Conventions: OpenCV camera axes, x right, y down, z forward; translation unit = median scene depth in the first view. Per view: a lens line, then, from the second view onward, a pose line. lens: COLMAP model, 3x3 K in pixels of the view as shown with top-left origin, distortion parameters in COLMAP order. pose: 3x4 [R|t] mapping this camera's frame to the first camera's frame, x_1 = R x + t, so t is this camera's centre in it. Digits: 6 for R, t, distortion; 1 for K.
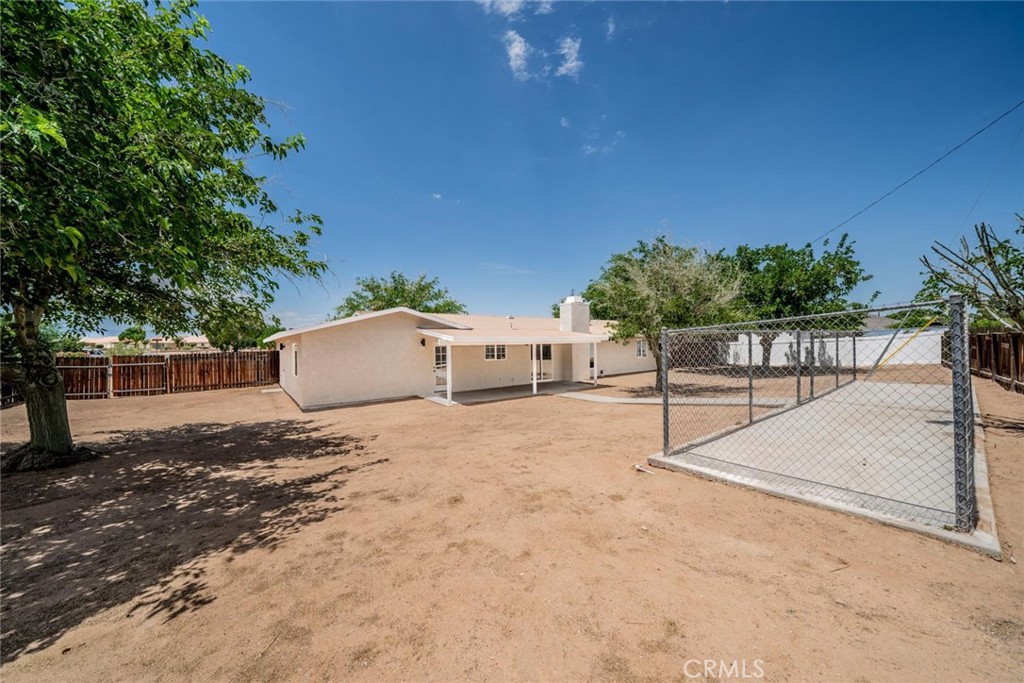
lens RADIAL K [[348.2, 0, 512.0], [0, 348.2, 341.5], [0, 0, 1]] dist [-0.000336, 0.000069]
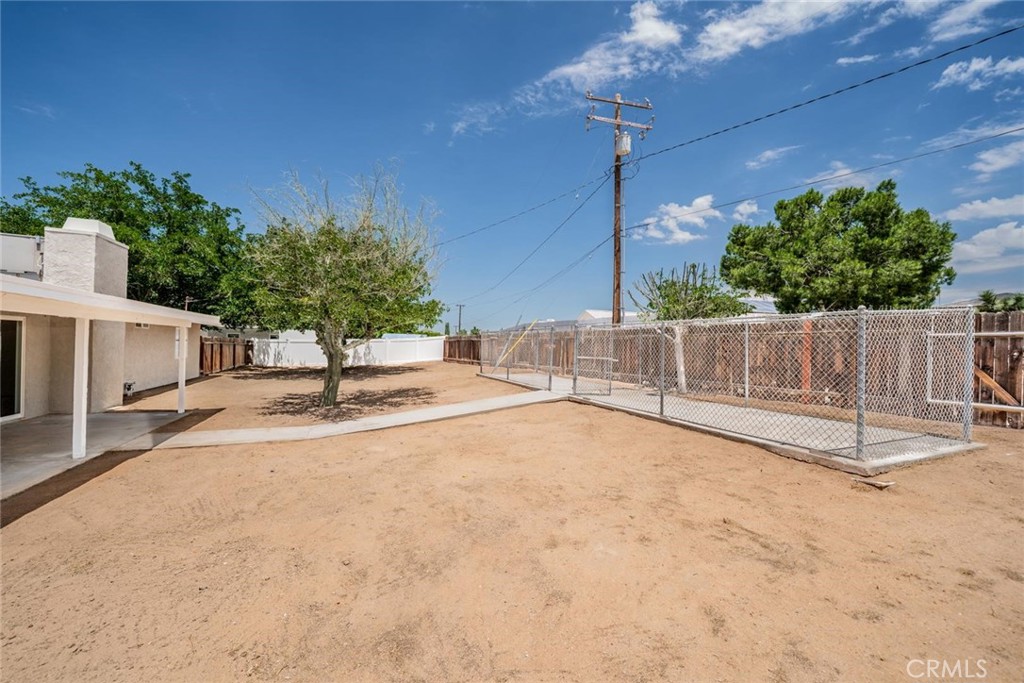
lens RADIAL K [[374.3, 0, 512.0], [0, 374.3, 341.5], [0, 0, 1]] dist [-0.000841, -0.000108]
pose [[0.236637, 0.036466, 0.970914, -0.139194], [-0.034613, 0.998978, -0.029084, 0.017726], [-0.970981, -0.026724, 0.237657, 0.333495]]
